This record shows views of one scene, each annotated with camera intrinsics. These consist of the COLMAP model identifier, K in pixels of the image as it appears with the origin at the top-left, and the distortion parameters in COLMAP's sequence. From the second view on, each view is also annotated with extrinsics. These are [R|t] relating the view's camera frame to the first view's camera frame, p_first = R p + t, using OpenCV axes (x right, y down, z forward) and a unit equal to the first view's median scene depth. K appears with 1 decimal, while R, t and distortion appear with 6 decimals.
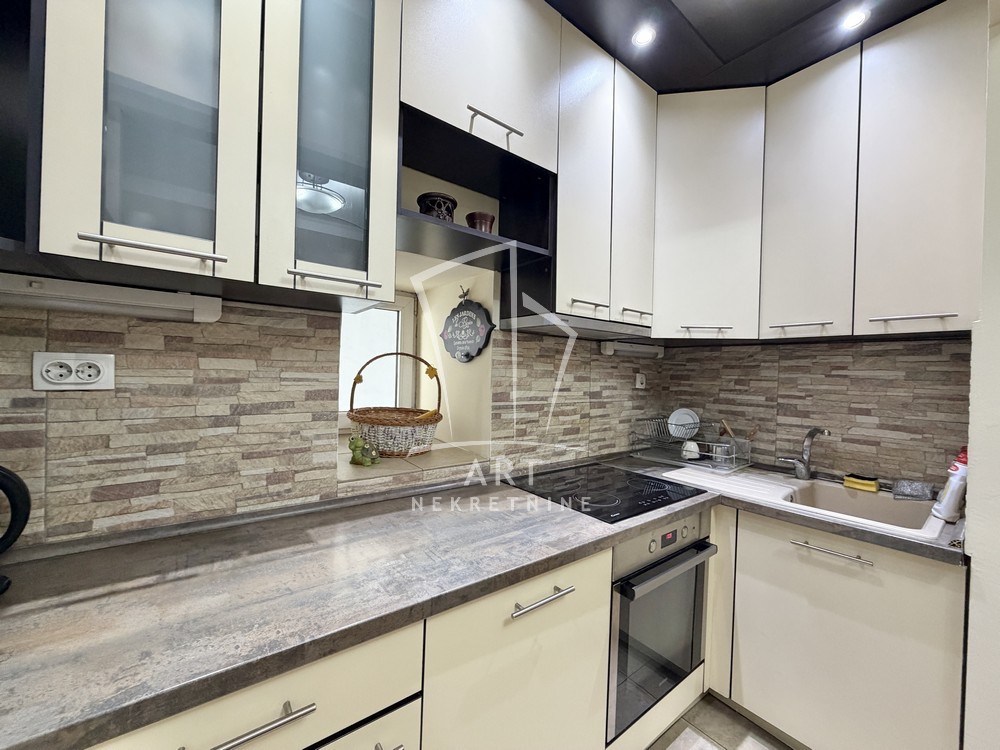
lens RADIAL K [[400.2, 0, 500.0], [0, 400.2, 375.0], [0, 0, 1]] dist [0.000635, -0.000092]
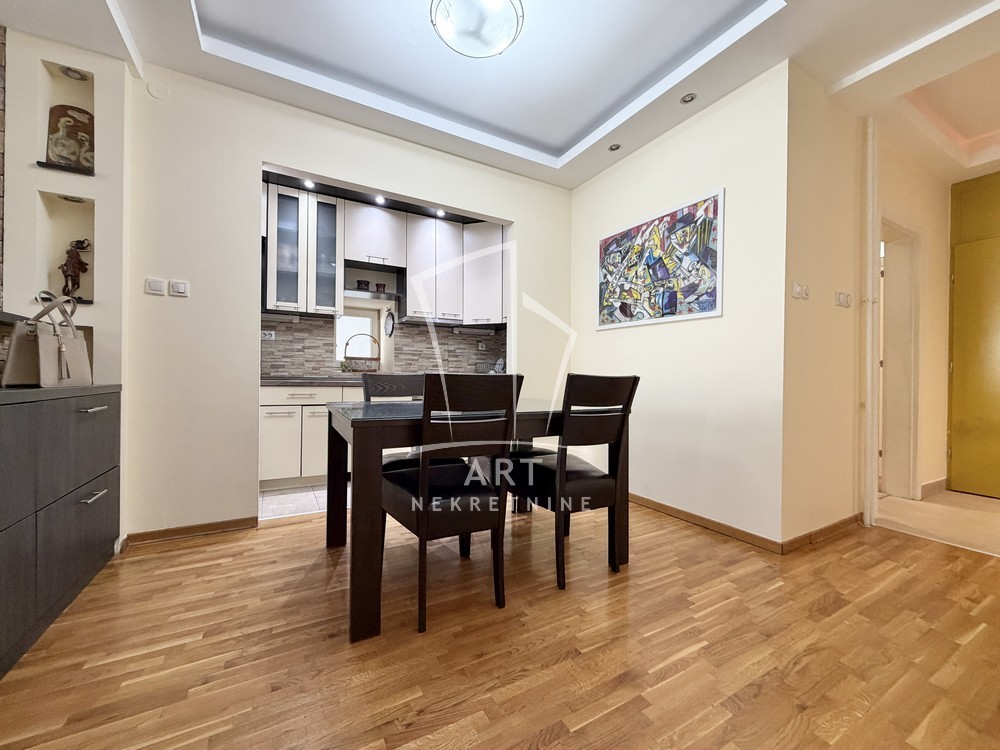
lens RADIAL K [[400.2, 0, 500.0], [0, 400.2, 375.0], [0, 0, 1]] dist [0.000635, -0.000092]
pose [[0.989177, -0.018388, -0.145572, 1.517900], [0.016856, 0.999789, -0.011755, 0.389119], [0.145758, 0.009174, 0.989278, -2.170886]]
